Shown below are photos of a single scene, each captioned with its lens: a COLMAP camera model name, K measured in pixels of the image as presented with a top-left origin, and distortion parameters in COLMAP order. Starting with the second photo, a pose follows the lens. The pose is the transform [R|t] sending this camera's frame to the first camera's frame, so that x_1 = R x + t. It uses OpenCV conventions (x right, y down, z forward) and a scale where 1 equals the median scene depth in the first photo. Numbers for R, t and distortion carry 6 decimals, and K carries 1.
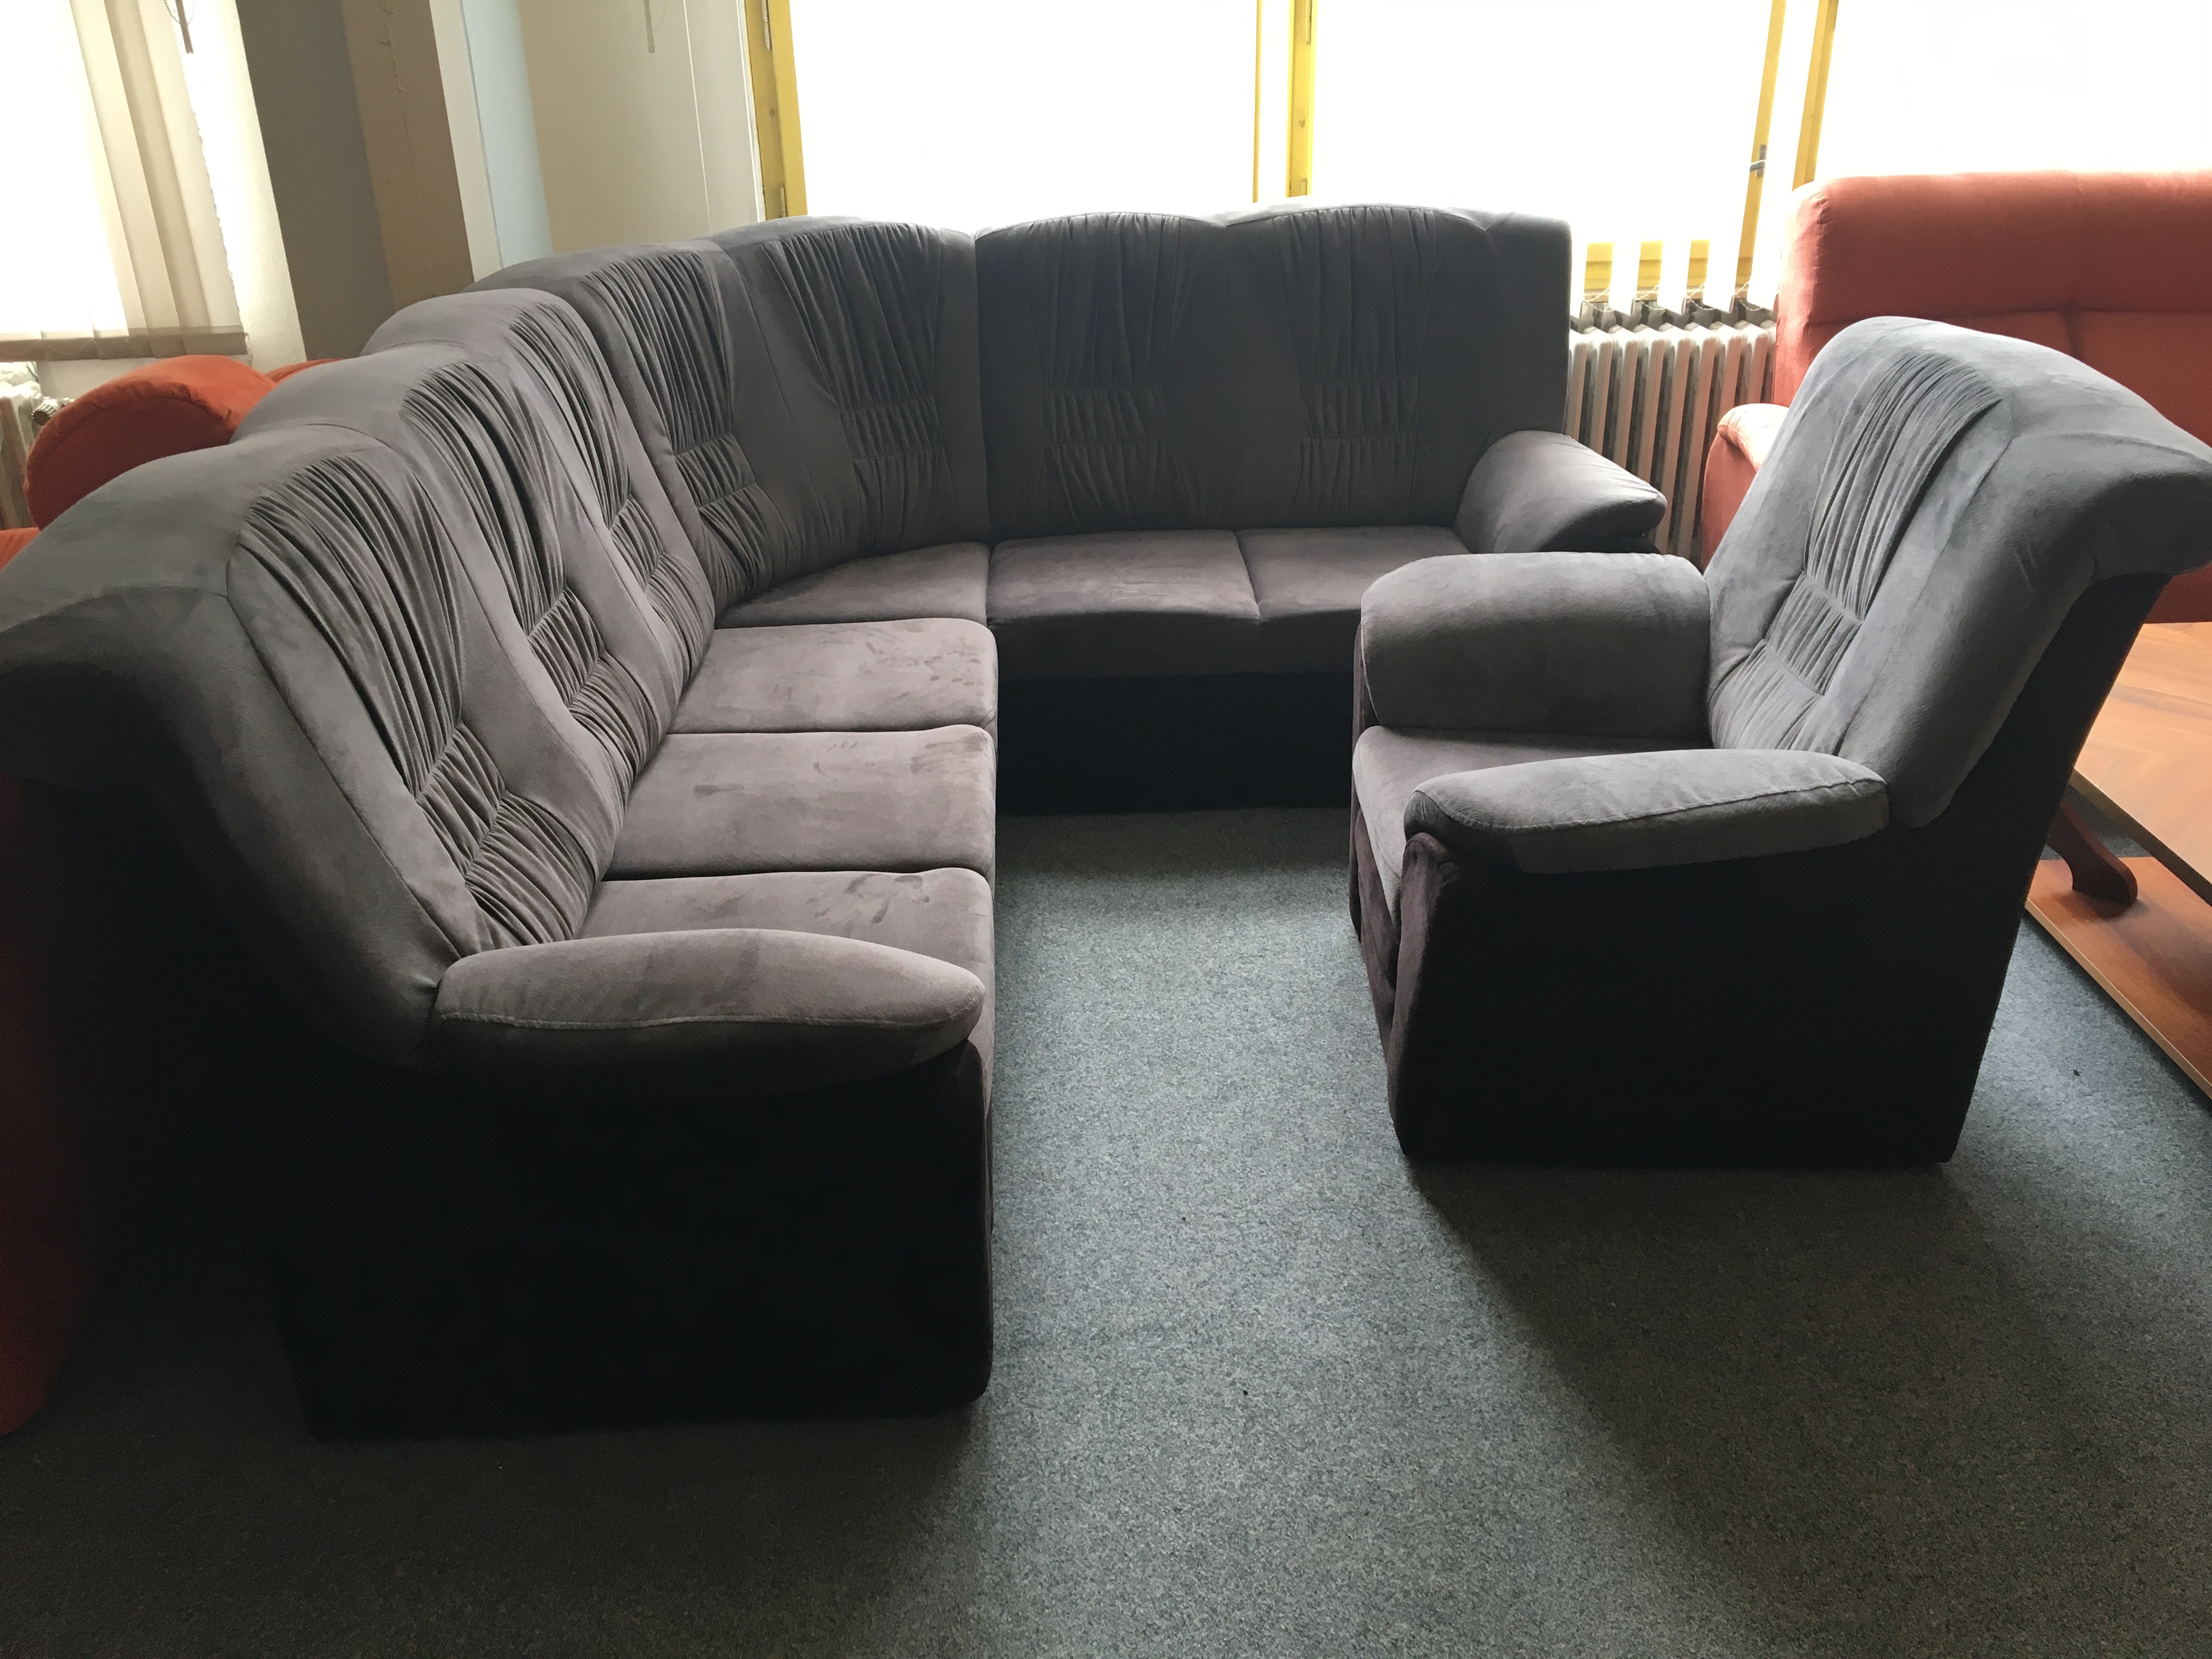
lens RADIAL K [[1867.9, 0, 1111.9], [0, 1867.9, 826.5], [0, 0, 1]] dist [0.064367, -0.092384]
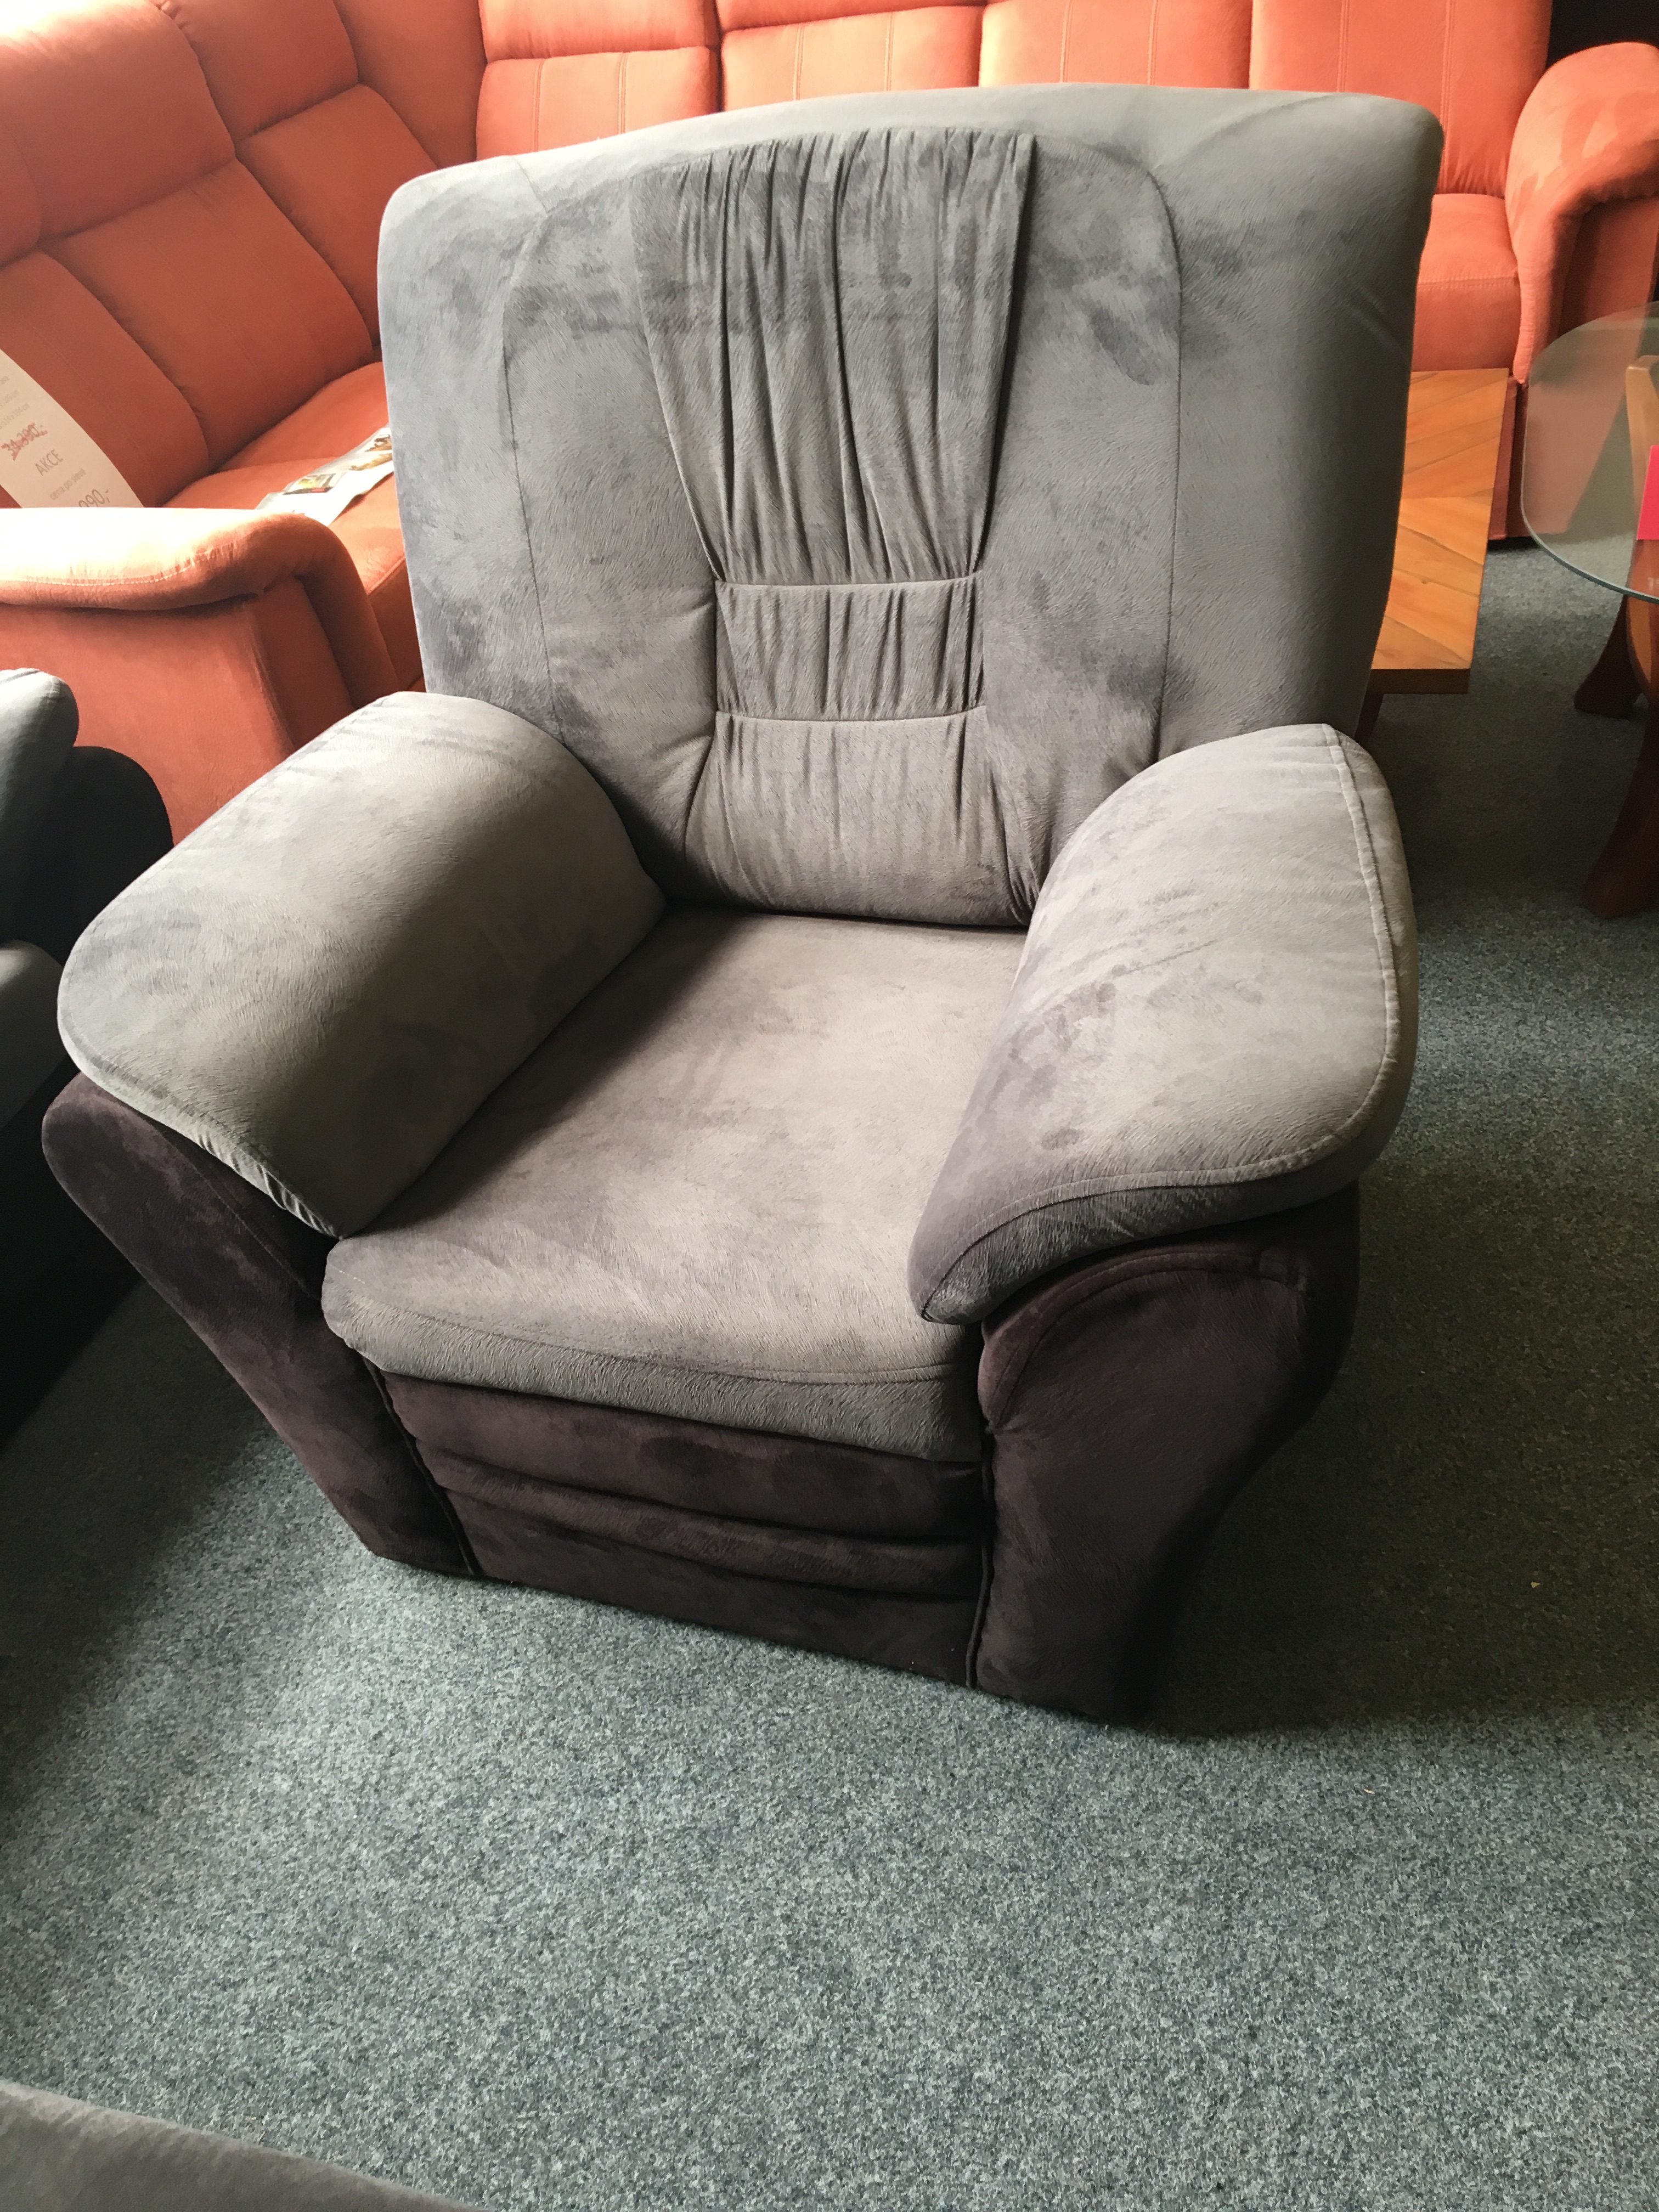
lens RADIAL K [[1867.9, 0, 831.1], [0, 1867.9, 1095.9], [0, 0, 1]] dist [0.064367, -0.092384]
pose [[0.318524, -0.598150, 0.735363, -0.157120], [0.523777, 0.757645, 0.389400, -0.210638], [-0.790064, 0.261133, 0.554625, 0.627736]]
